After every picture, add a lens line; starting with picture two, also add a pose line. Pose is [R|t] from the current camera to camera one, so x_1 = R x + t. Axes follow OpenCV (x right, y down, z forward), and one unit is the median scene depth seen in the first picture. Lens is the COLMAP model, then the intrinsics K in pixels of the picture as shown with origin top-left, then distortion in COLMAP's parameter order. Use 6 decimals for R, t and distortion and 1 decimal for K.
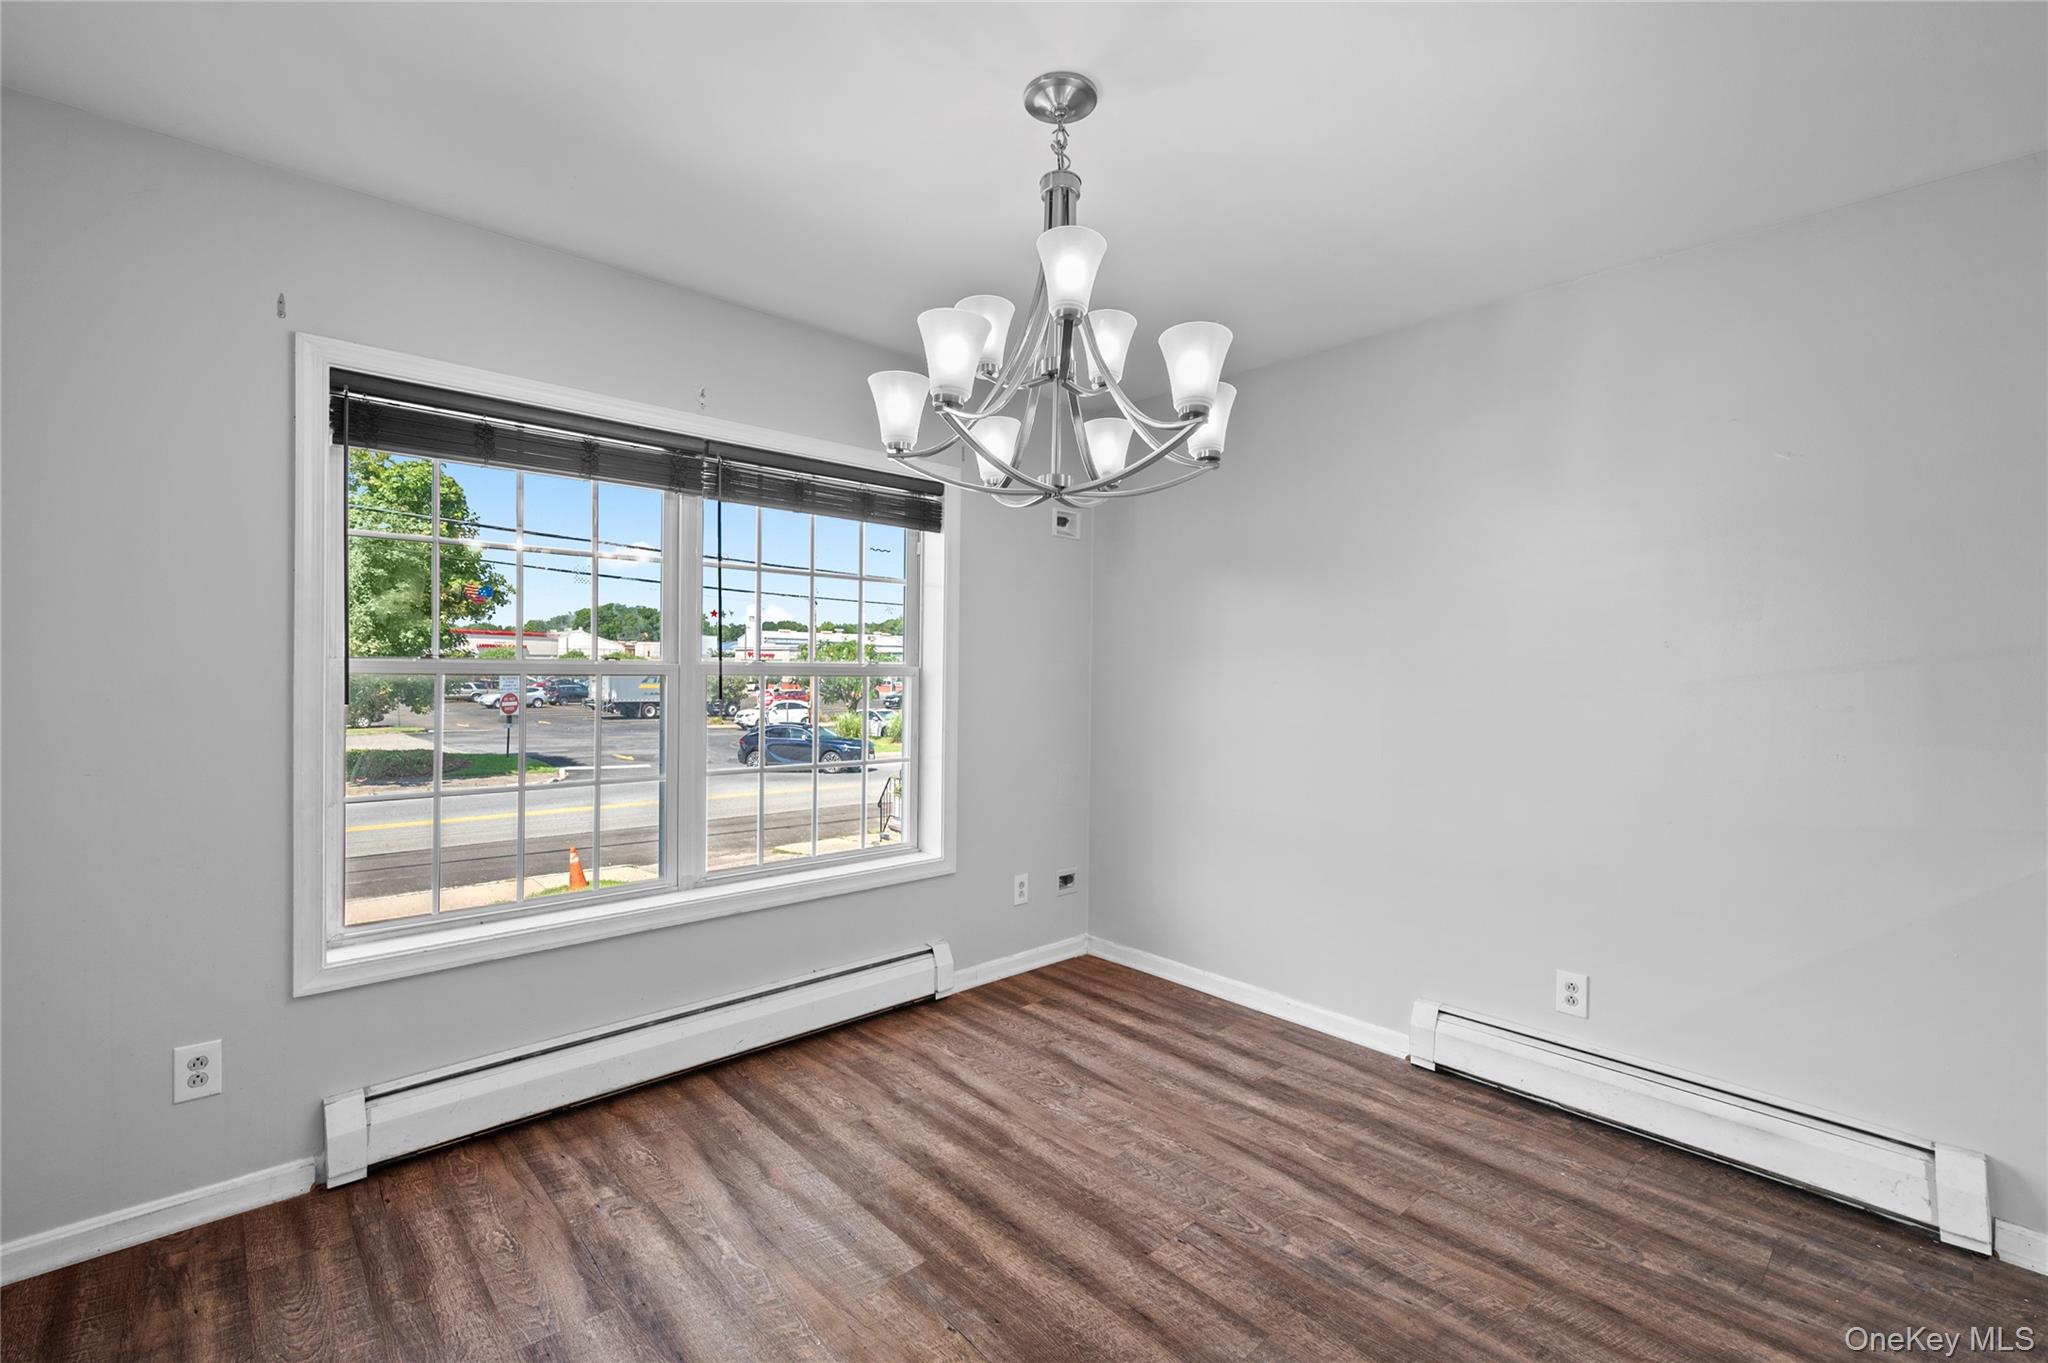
lens RADIAL K [[888.0, 0, 1015.3], [0, 888.0, 680.9], [0, 0, 1]] dist [0.001972, -0.000943]
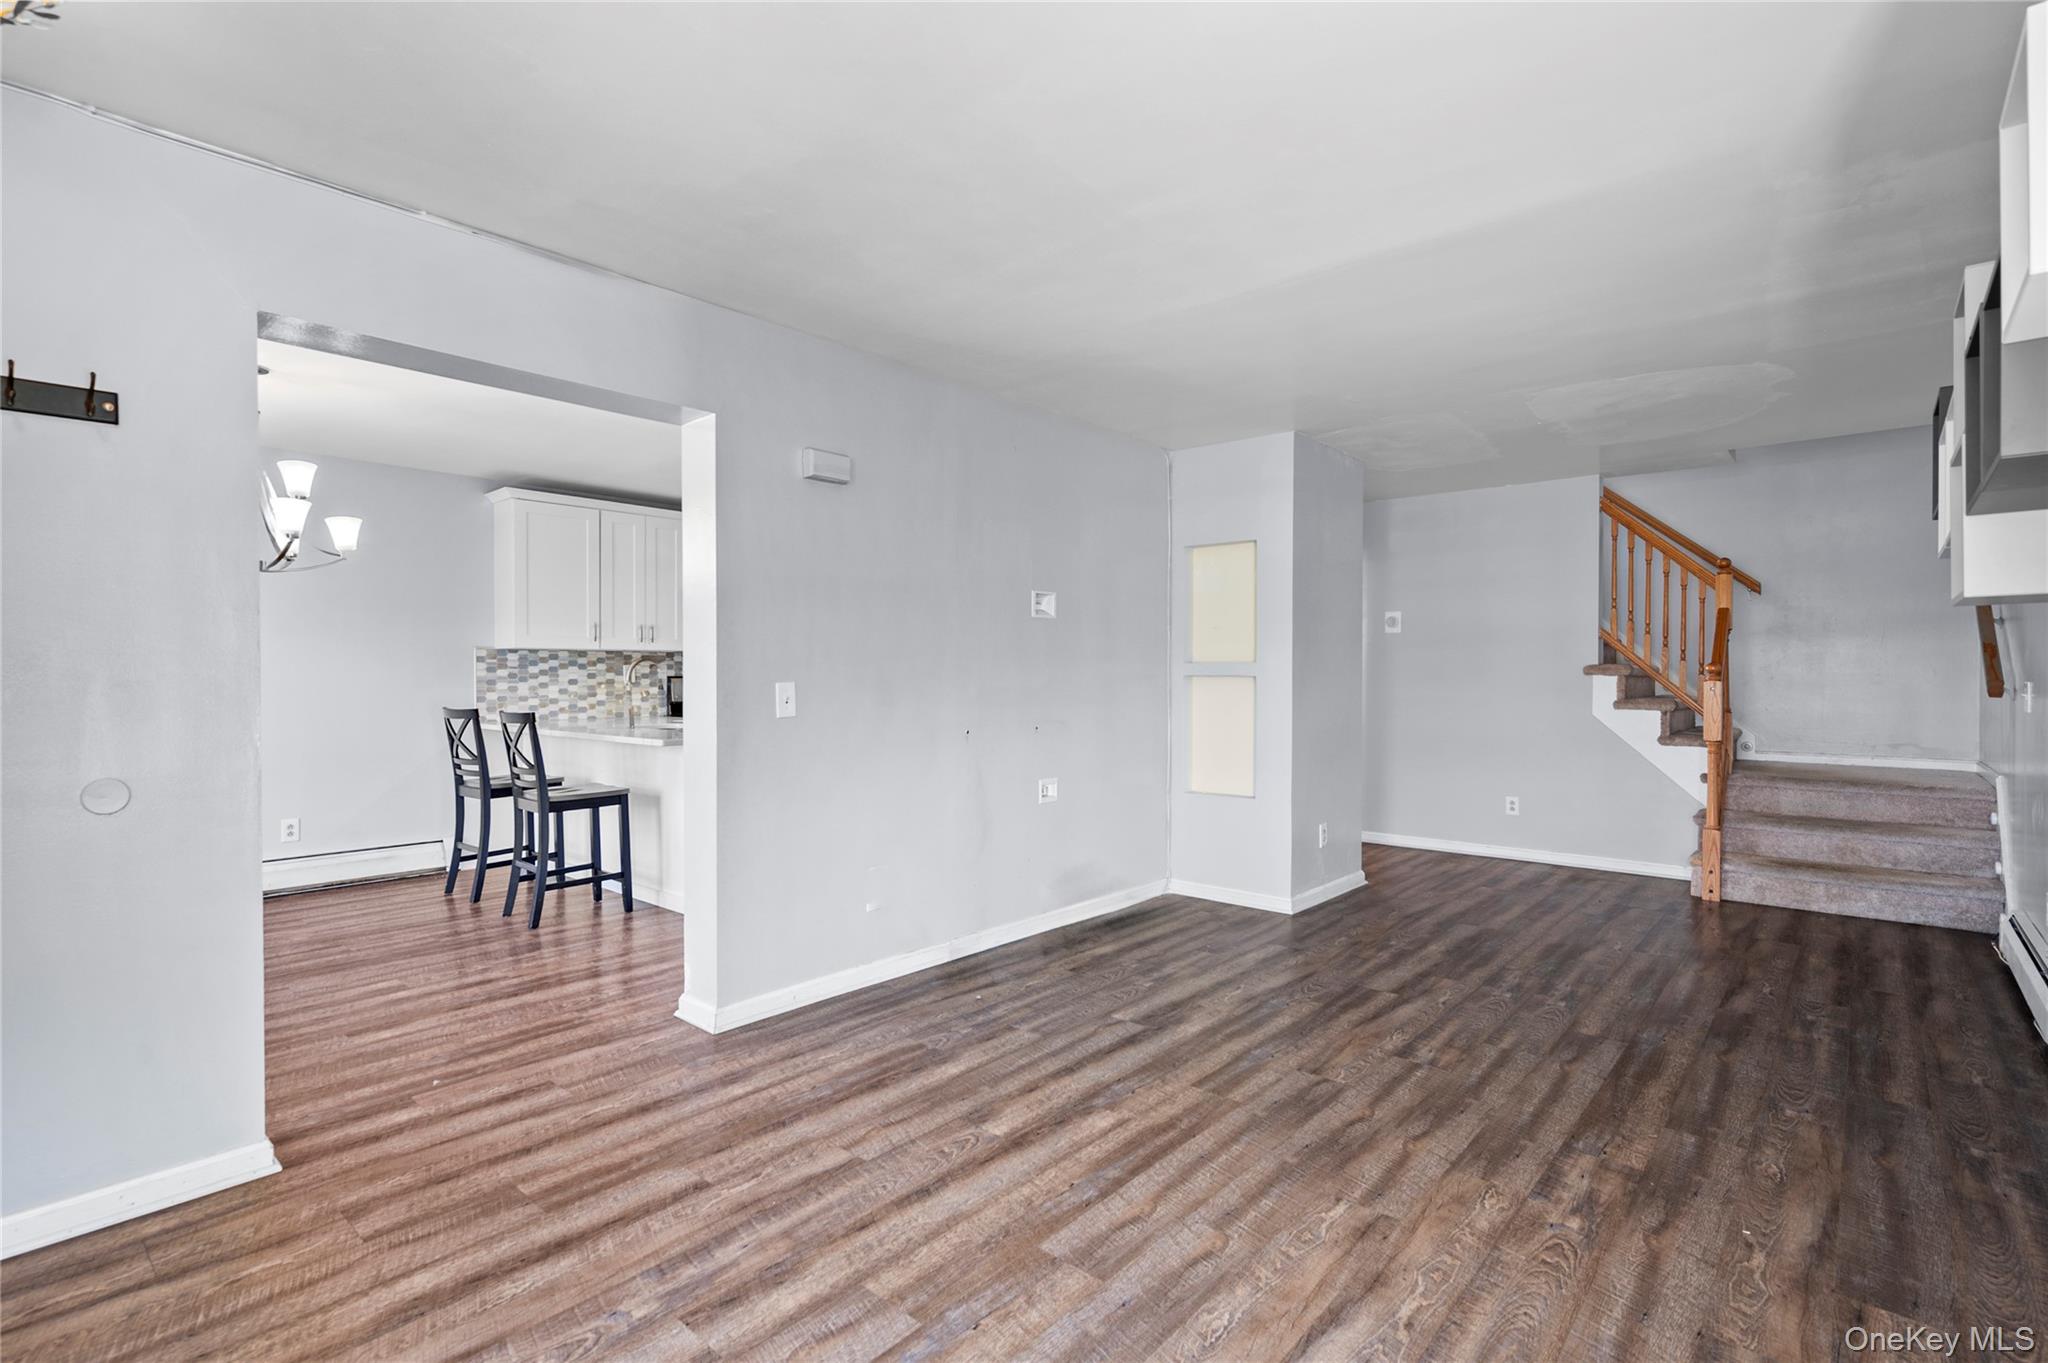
lens RADIAL K [[973.9, 0, 1020.6], [0, 973.9, 682.7], [0, 0, 1]] dist [0.006517, -0.000537]
pose [[-0.098027, -0.021201, 0.994958, -1.780845], [0.014272, 0.999640, 0.022707, 0.015947], [-0.995081, 0.016426, -0.097689, -0.386165]]
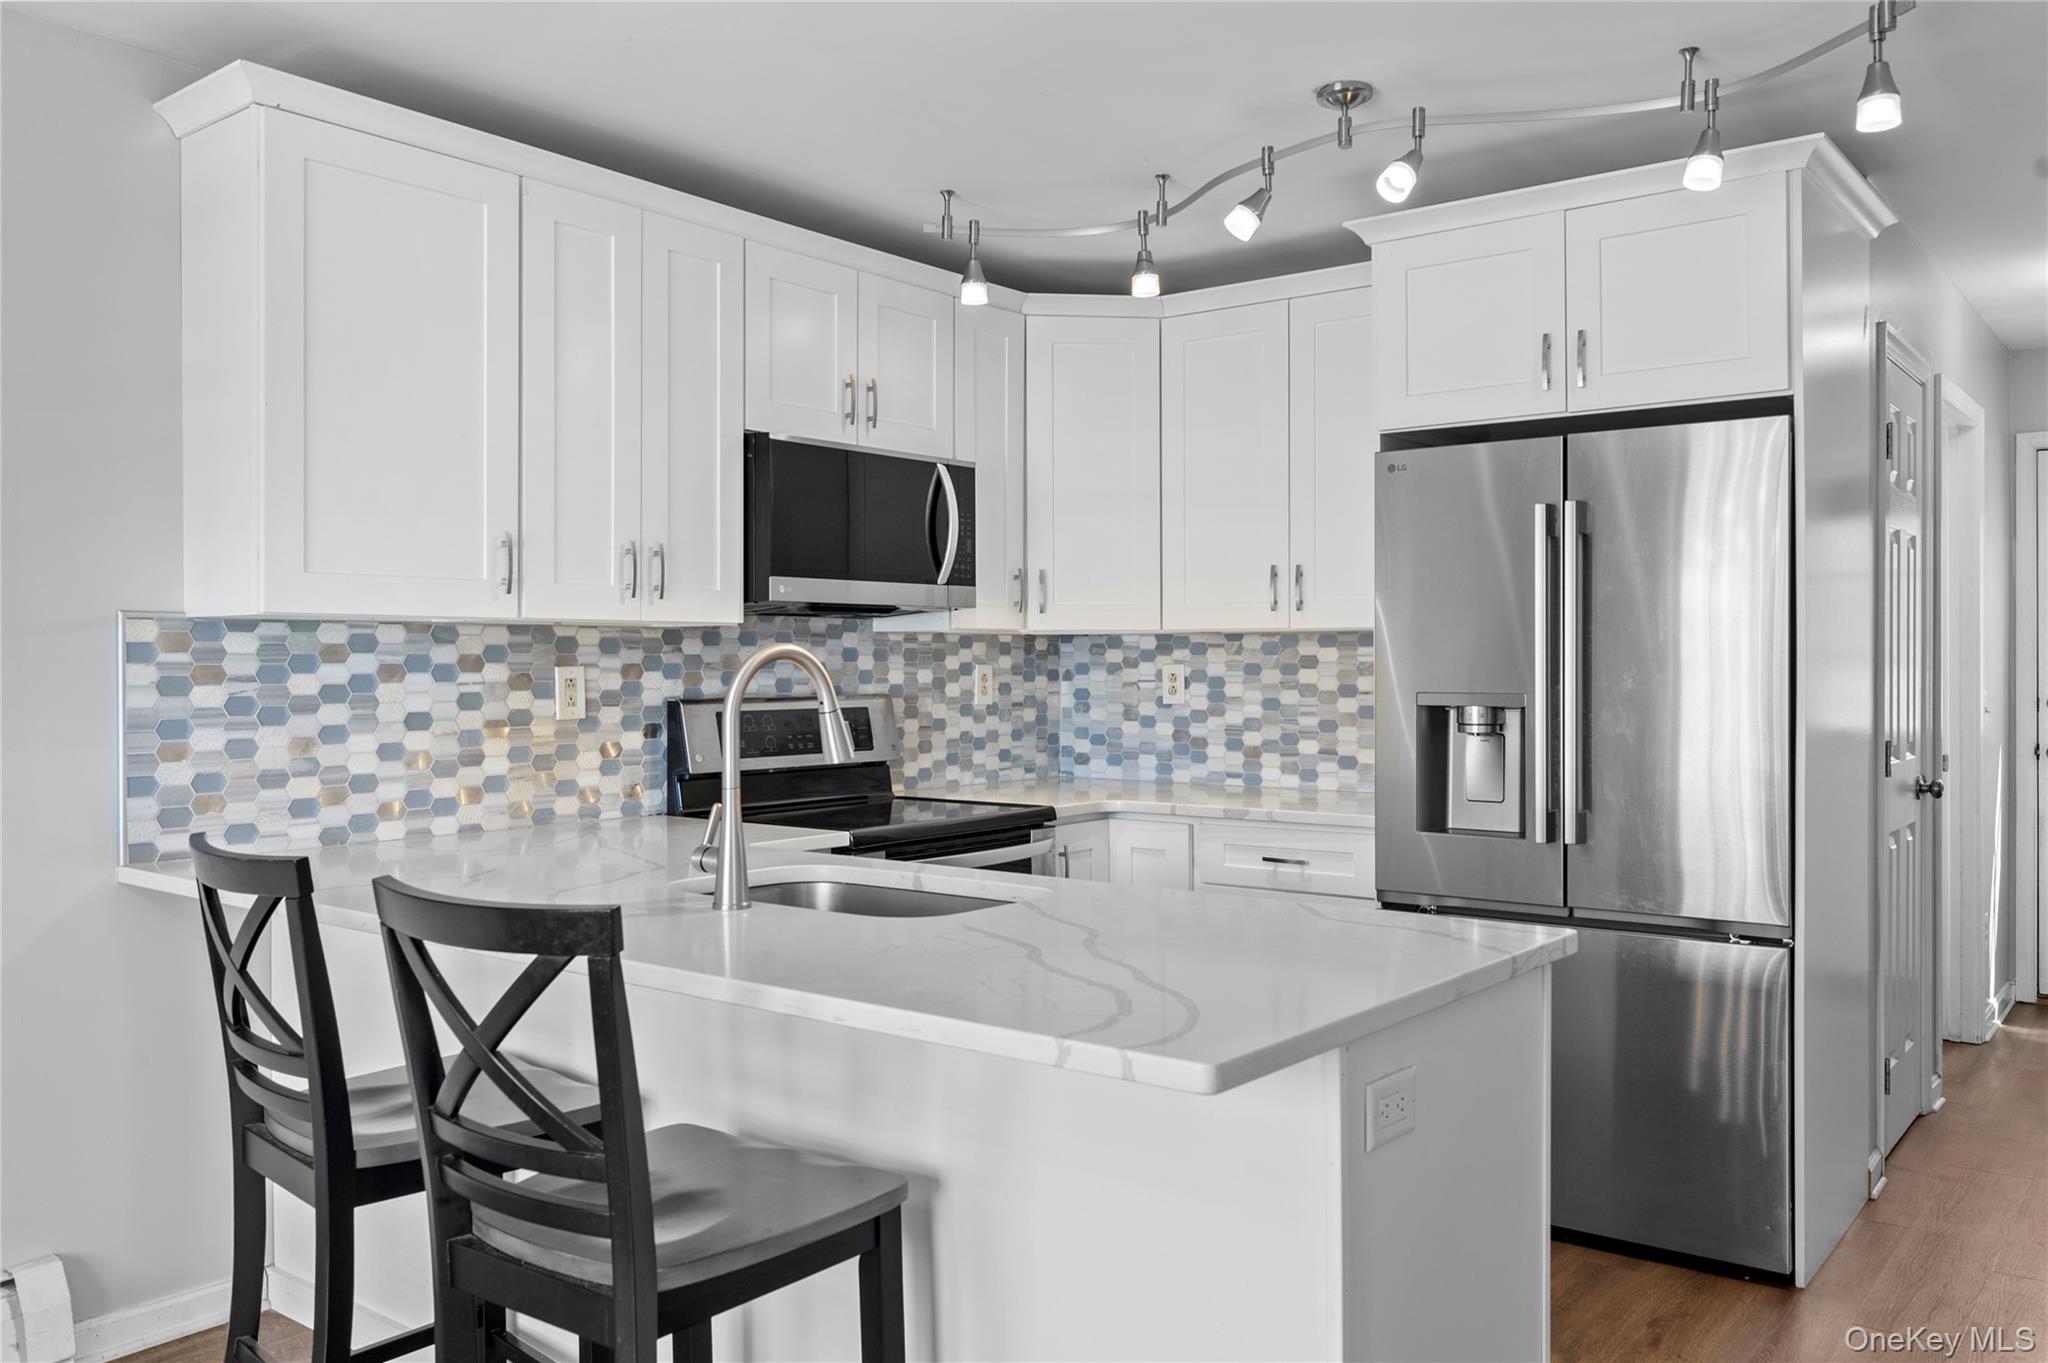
lens RADIAL K [[1608.1, 0, 1022.2], [0, 1608.1, 668.3], [0, 0, 1]] dist [0.011086, -0.002205]
pose [[-0.161041, -0.016250, 0.986814, -0.415562], [0.013587, 0.999733, 0.018680, -0.010210], [-0.986854, 0.016416, -0.160777, 0.312290]]
